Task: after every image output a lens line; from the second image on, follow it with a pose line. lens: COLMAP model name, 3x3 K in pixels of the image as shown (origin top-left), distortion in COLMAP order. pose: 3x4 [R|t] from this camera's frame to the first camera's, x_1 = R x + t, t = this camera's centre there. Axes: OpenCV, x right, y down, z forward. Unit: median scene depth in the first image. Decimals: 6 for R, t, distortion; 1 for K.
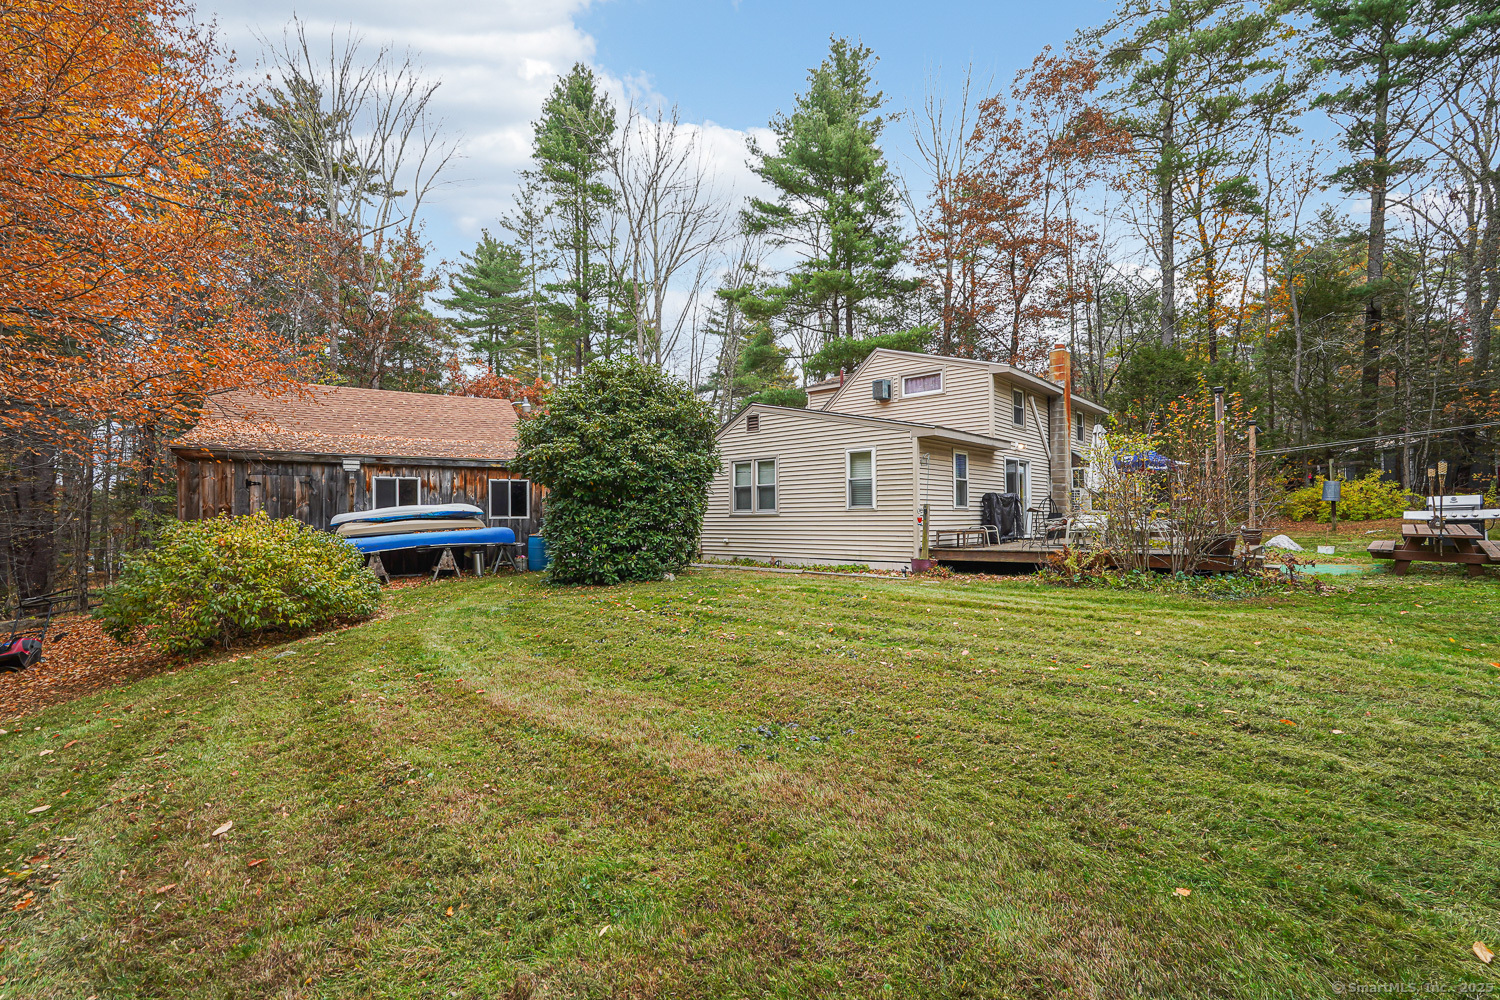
lens RADIAL K [[663.4, 0, 751.5], [0, 663.4, 513.1], [0, 0, 1]] dist [-0.007878, 0.000520]
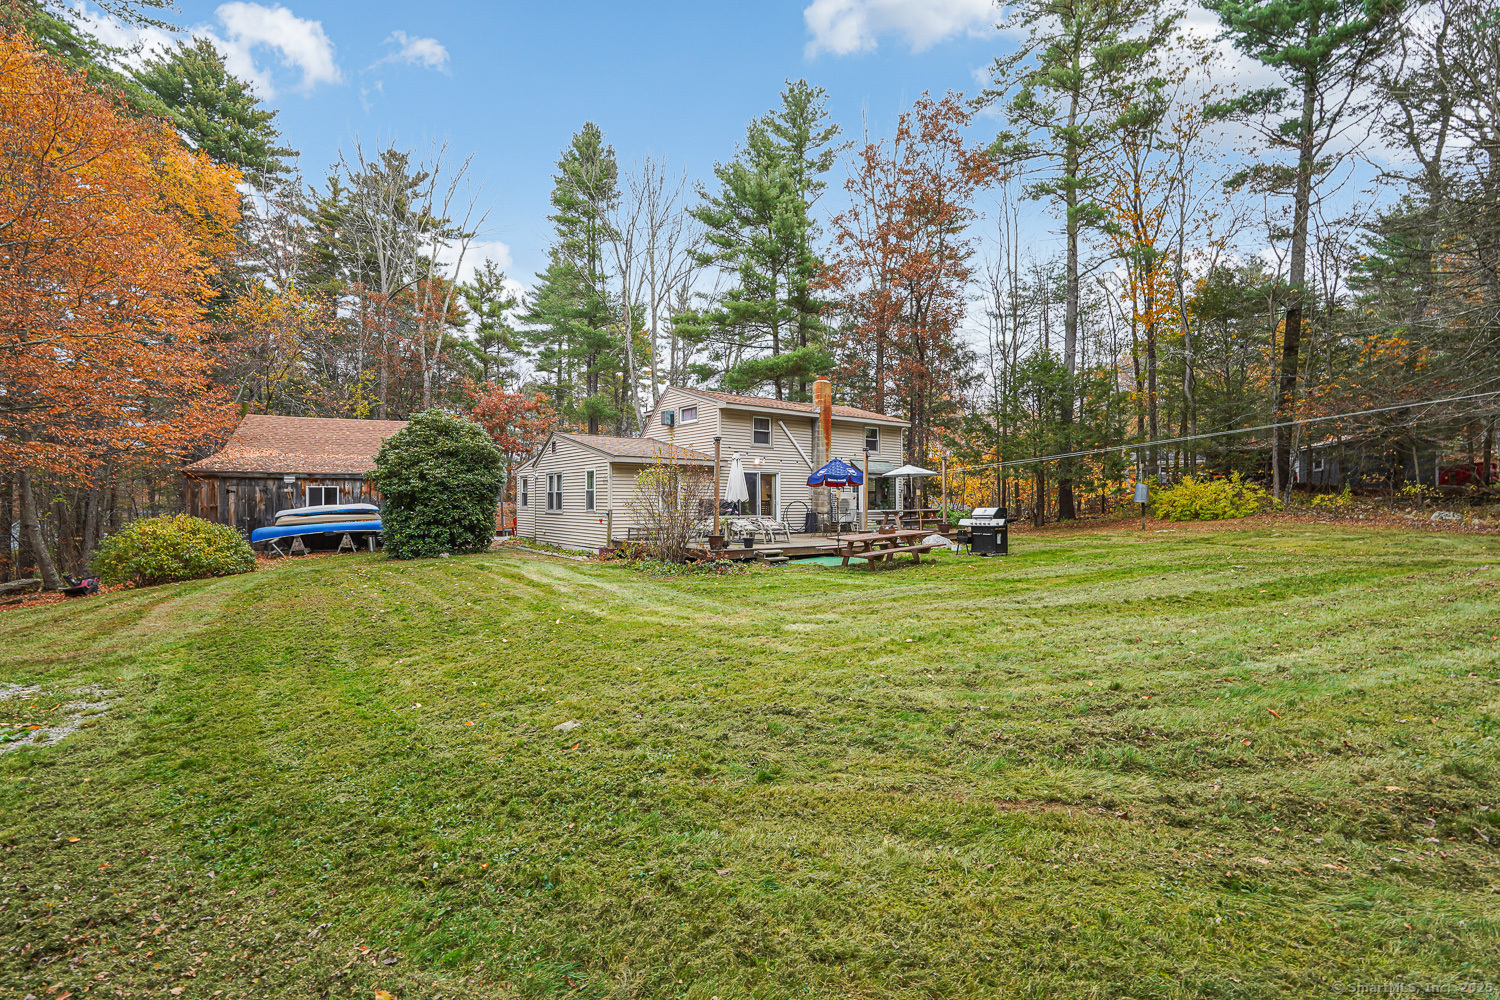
lens RADIAL K [[662.2, 0, 755.4], [0, 662.2, 500.4], [0, 0, 1]] dist [-0.013954, 0.008385]
pose [[0.981734, 0.008797, -0.190053, 0.750330], [-0.007264, 0.999935, 0.008758, -0.043053], [0.190118, -0.007218, 0.981735, -0.311739]]
